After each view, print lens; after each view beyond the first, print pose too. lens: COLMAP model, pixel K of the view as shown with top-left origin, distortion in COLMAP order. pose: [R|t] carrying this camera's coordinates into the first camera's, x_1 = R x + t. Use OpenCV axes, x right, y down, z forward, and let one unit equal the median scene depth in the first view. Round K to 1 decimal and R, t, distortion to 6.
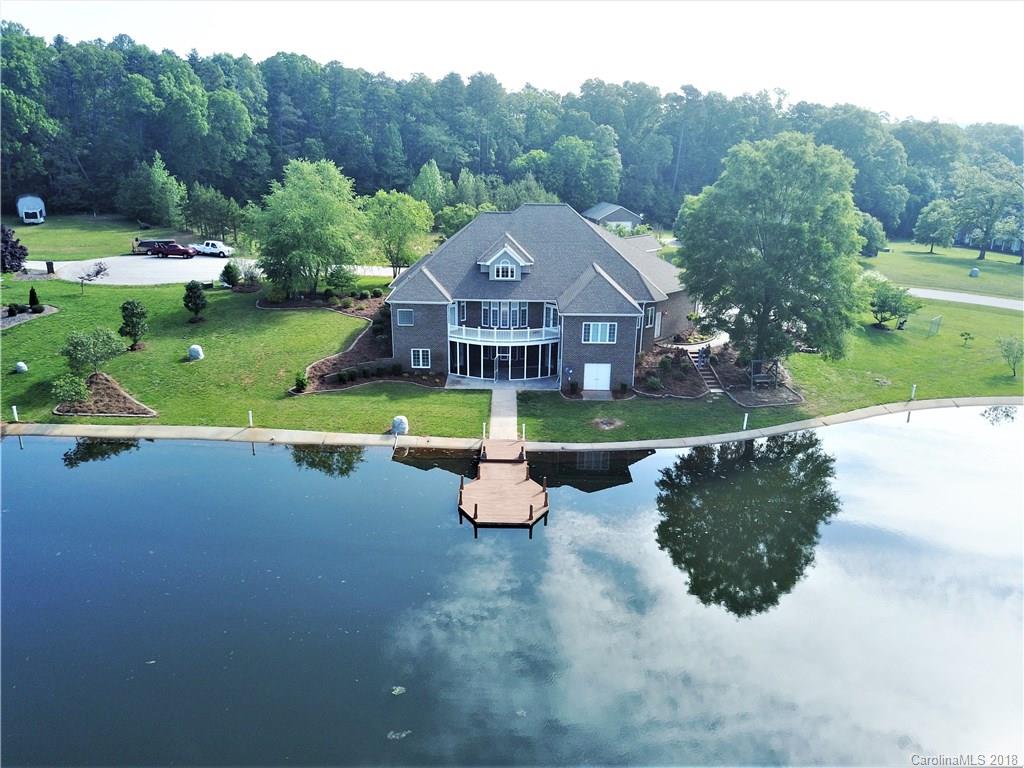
lens RADIAL K [[775.6, 0, 510.7], [0, 775.6, 382.3], [0, 0, 1]] dist [-0.002379, -0.007341]
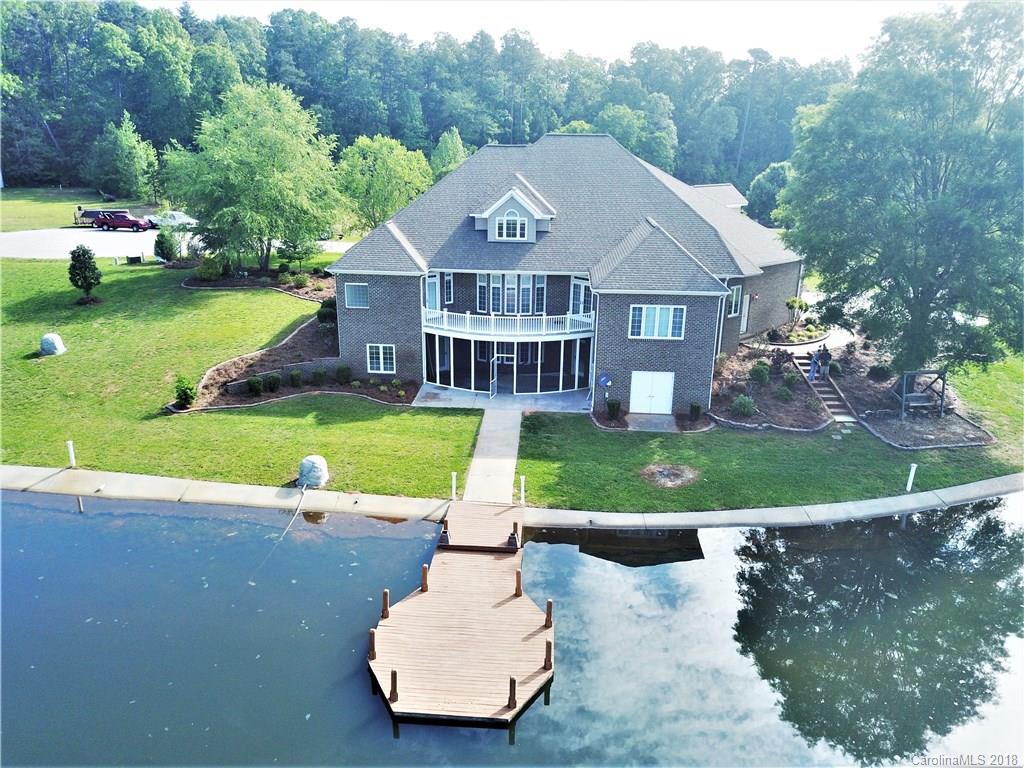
lens RADIAL K [[775.6, 0, 513.8], [0, 775.6, 384.6], [0, 0, 1]] dist [-0.002379, -0.007341]
pose [[0.998480, 0.018580, -0.051887, 0.030426], [-0.018720, 0.999822, -0.002208, -0.009551], [0.051837, 0.003176, 0.998651, 0.341995]]
